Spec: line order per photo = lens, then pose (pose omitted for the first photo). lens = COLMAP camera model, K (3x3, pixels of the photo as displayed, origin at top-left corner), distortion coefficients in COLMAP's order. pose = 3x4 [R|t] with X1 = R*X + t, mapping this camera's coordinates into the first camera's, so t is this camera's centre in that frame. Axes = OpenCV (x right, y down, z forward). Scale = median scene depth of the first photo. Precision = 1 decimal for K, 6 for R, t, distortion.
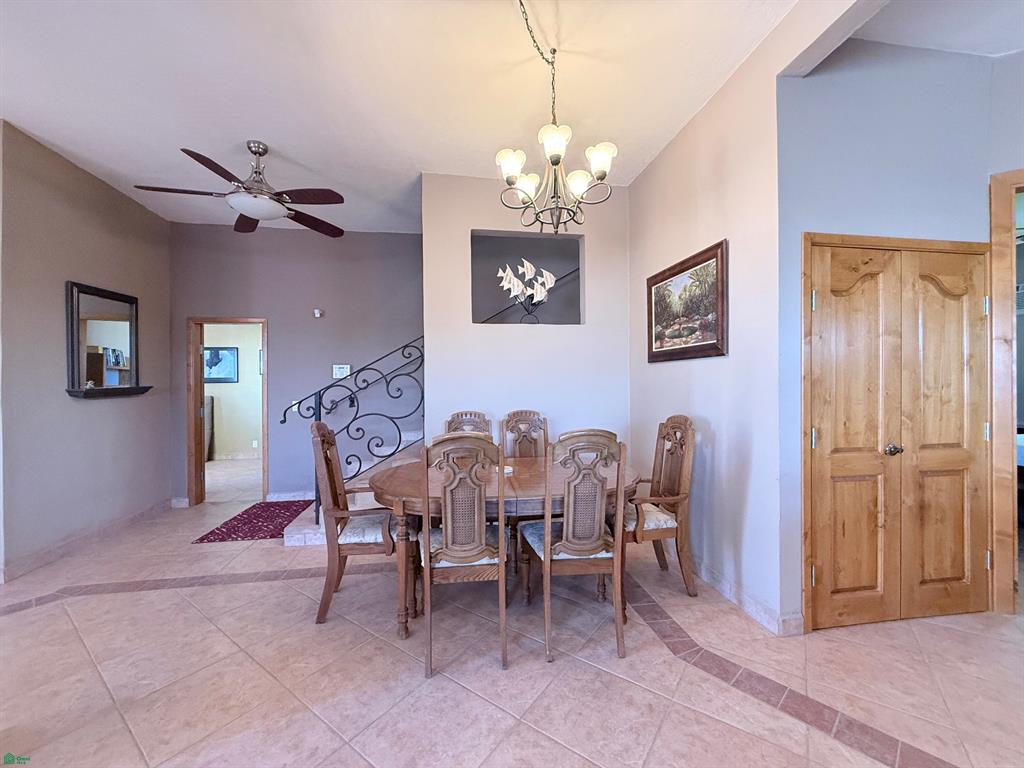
lens RADIAL K [[410.9, 0, 512.0], [0, 410.9, 384.0], [0, 0, 1]] dist [-0.000801, -0.000183]
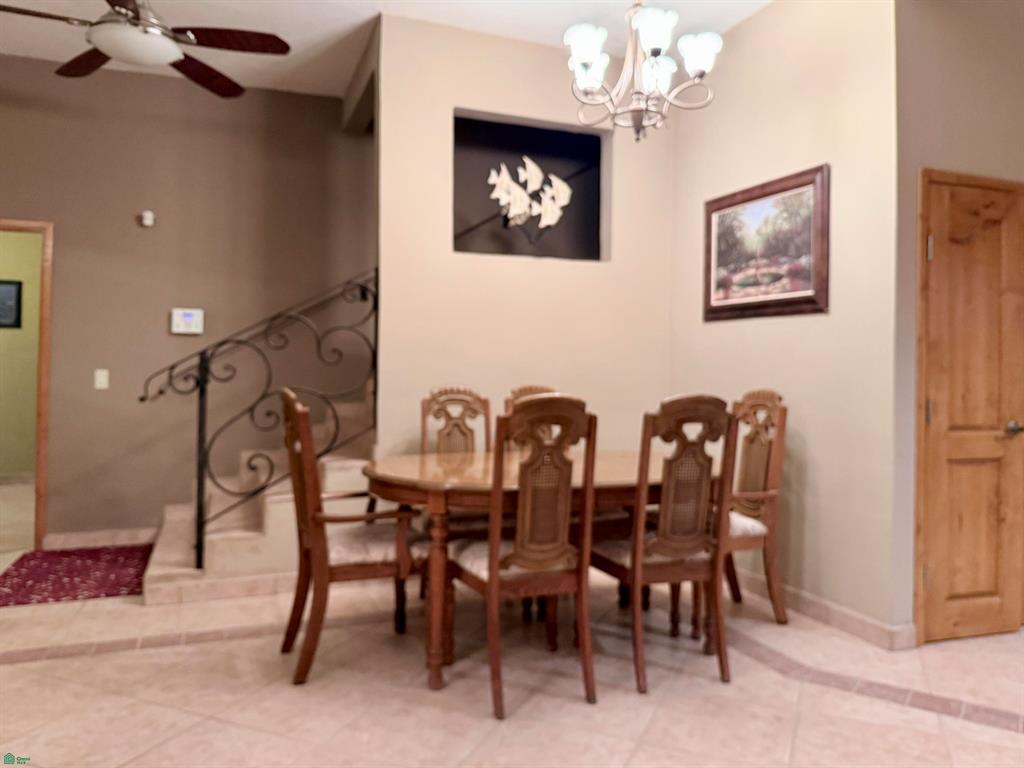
lens RADIAL K [[781.2, 0, 508.8], [0, 781.2, 355.4], [0, 0, 1]] dist [0.016512, -0.044601]
pose [[0.974149, 0.022277, 0.224805, -0.344699], [-0.018550, 0.999654, -0.018675, 0.046320], [-0.225143, 0.014022, 0.974225, -0.270721]]
